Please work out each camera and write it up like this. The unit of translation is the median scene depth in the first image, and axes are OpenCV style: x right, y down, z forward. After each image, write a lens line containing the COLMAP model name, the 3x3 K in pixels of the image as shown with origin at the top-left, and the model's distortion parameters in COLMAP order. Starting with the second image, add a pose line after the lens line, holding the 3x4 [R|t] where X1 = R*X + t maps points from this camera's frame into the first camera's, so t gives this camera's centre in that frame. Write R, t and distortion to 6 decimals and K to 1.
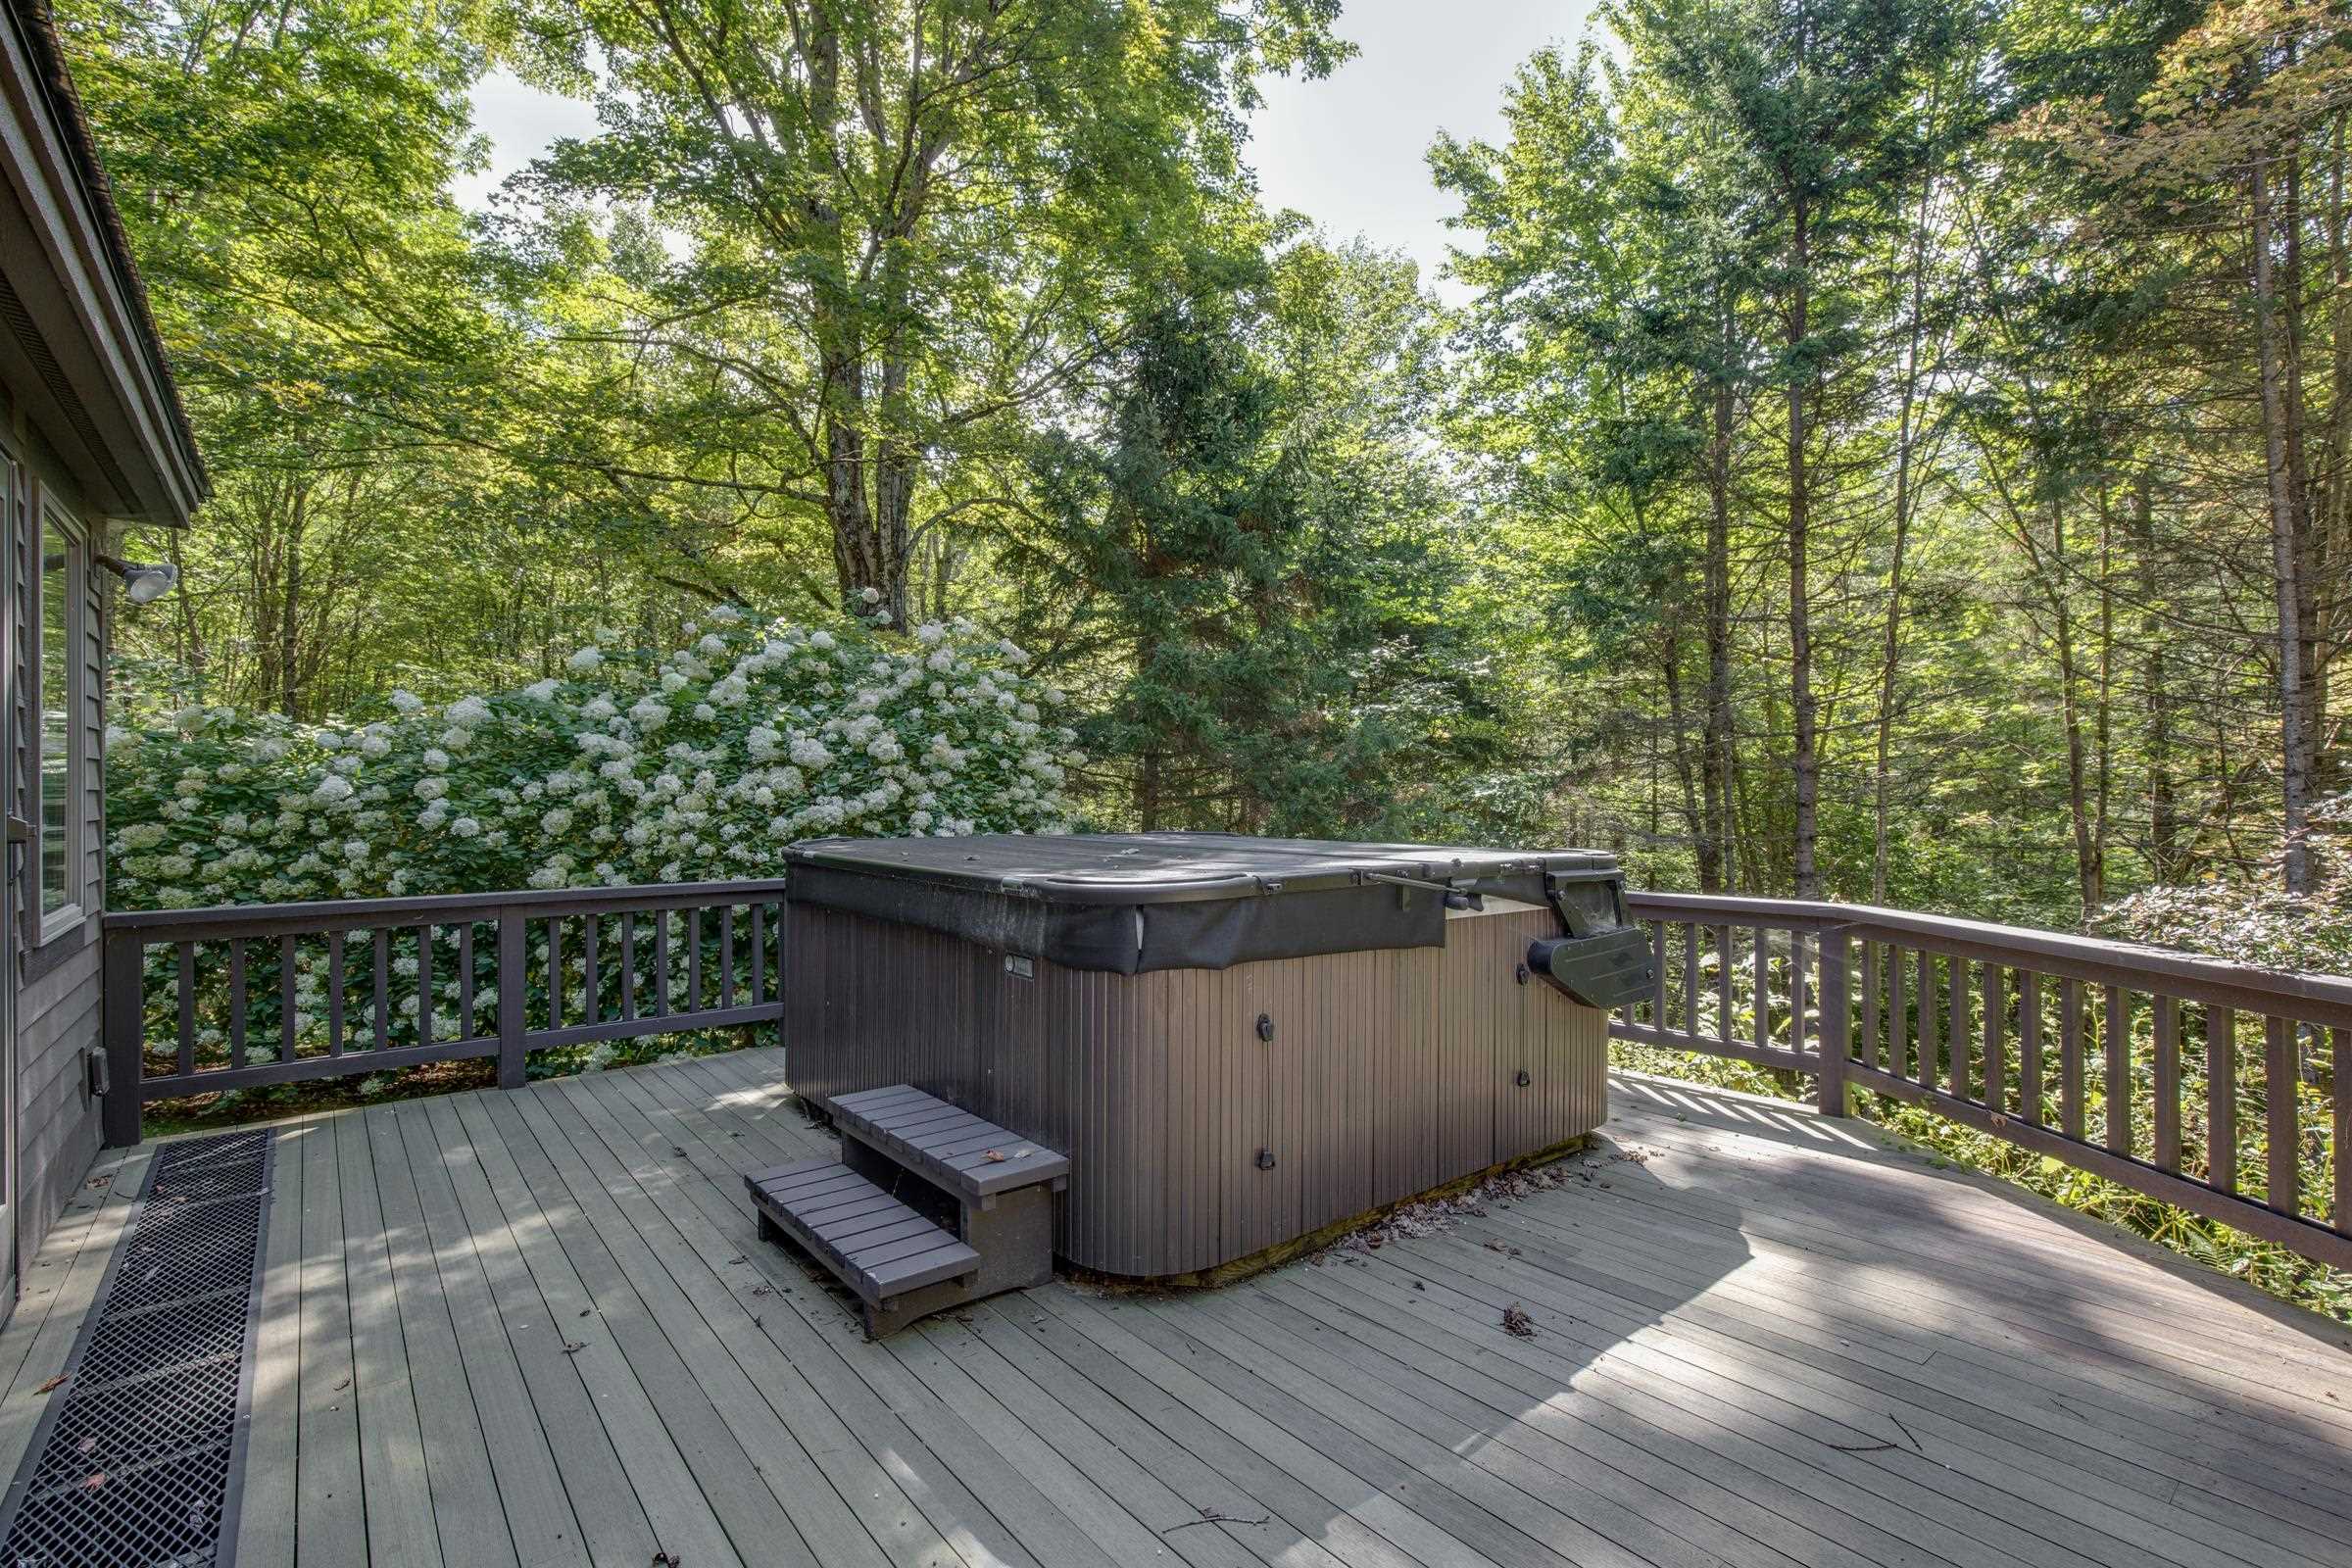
lens RADIAL K [[1075.4, 0, 1177.0], [0, 1075.4, 788.7], [0, 0, 1]] dist [-0.014063, -0.003402]
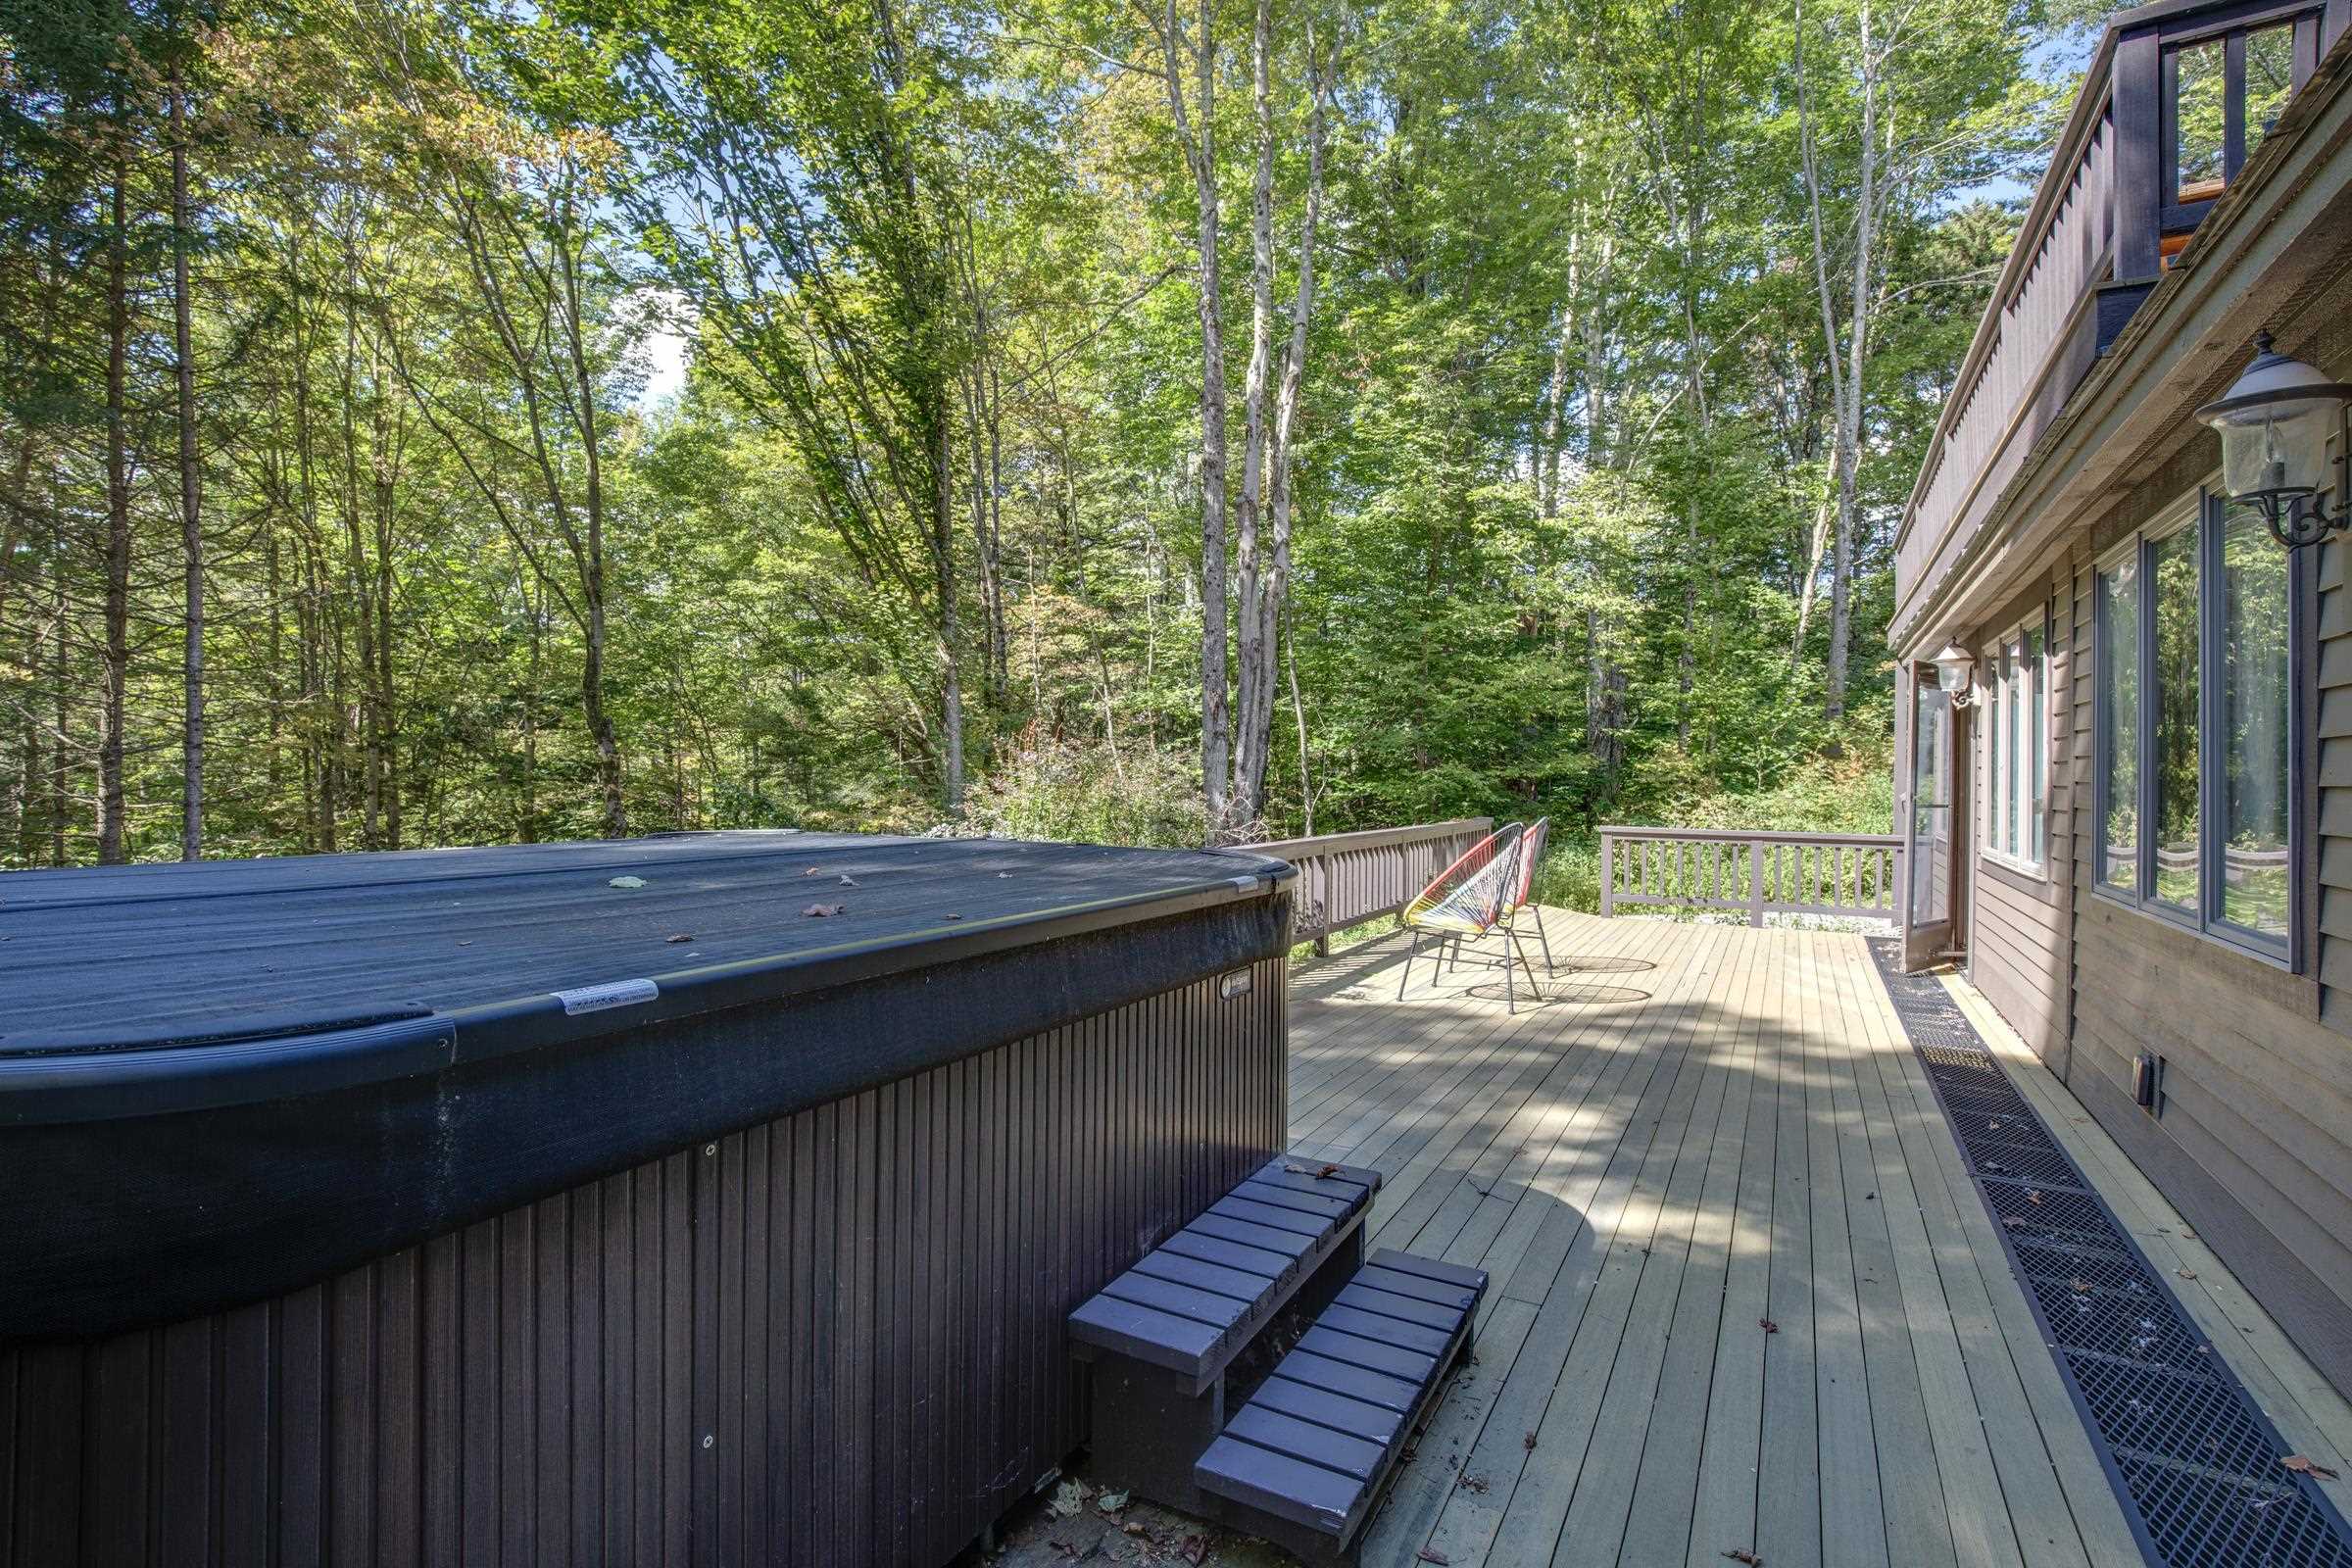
lens RADIAL K [[1075.4, 0, 1178.2], [0, 1075.4, 777.2], [0, 0, 1]] dist [-0.014063, -0.003402]
pose [[-0.358554, 0.001636, 0.933508, -0.983009], [-0.005337, 0.999979, -0.003802, 0.009188], [-0.933494, -0.006345, -0.358537, 1.451929]]
